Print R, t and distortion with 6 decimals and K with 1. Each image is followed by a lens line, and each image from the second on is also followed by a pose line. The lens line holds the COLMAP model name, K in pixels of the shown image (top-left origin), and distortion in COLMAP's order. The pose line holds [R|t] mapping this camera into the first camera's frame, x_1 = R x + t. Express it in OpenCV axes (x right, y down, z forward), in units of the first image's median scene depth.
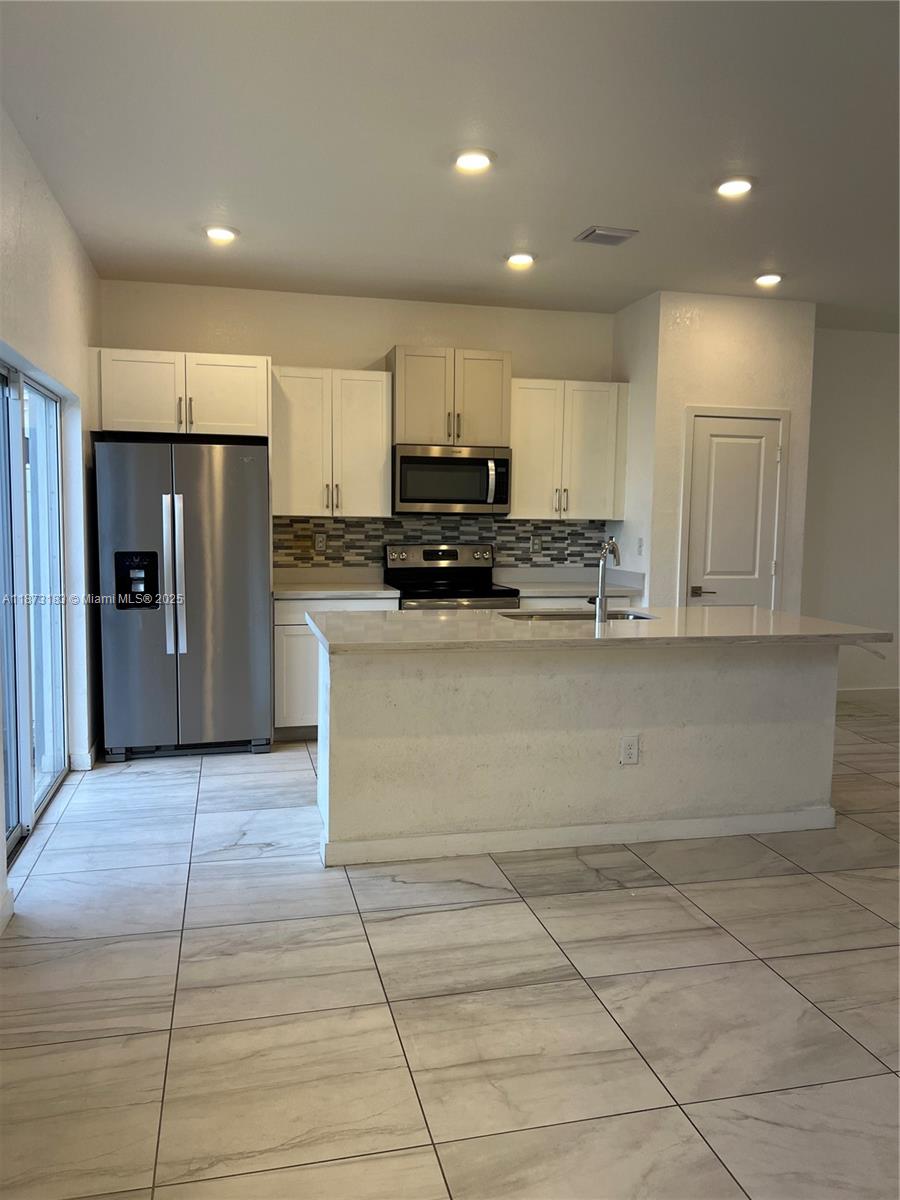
lens RADIAL K [[912.2, 0, 445.6], [0, 912.2, 600.5], [0, 0, 1]] dist [0.053857, -0.025479]
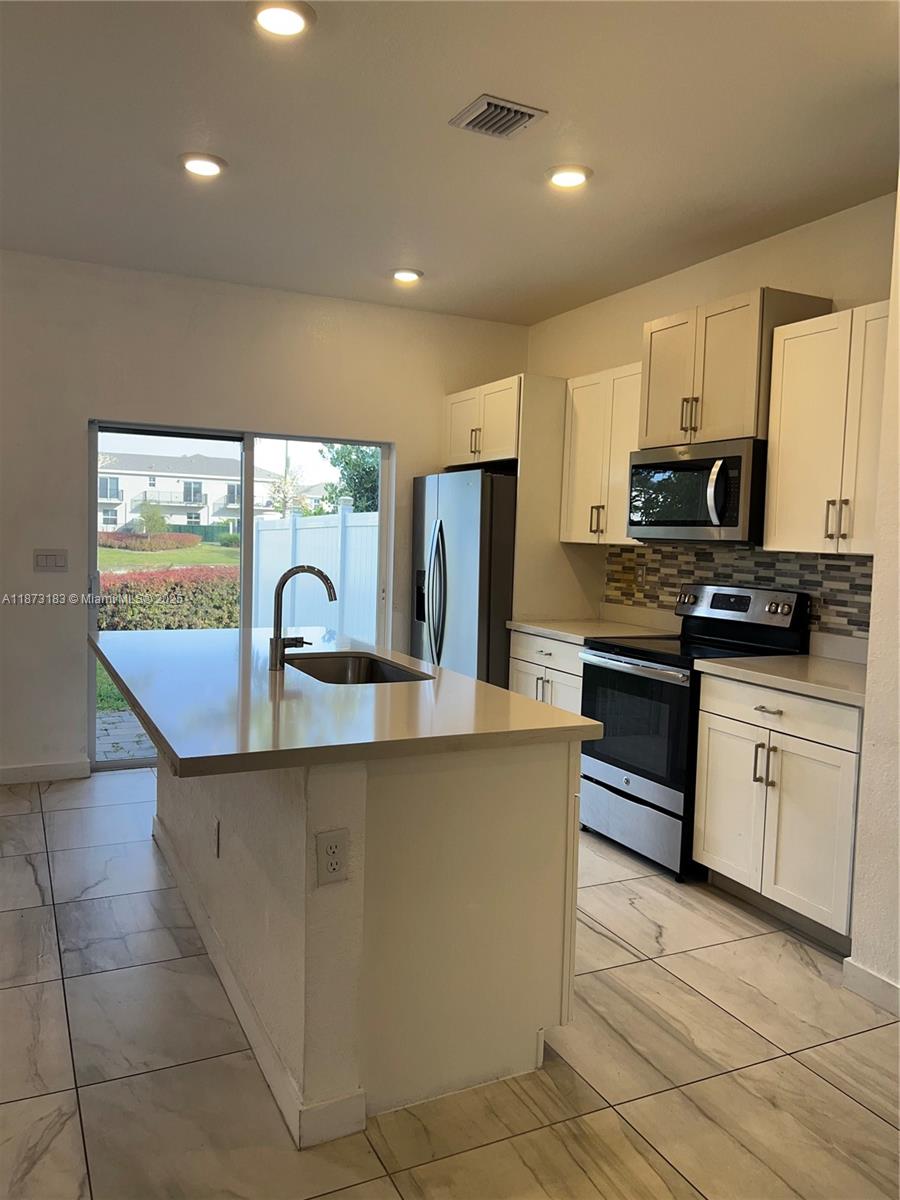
lens RADIAL K [[912.2, 0, 447.7], [0, 912.2, 598.0], [0, 0, 1]] dist [0.053857, -0.025479]
pose [[0.203011, 0.063053, -0.977144, 0.634044], [-0.119294, 0.992083, 0.039232, -0.055285], [0.971882, 0.108603, 0.208926, 0.654449]]
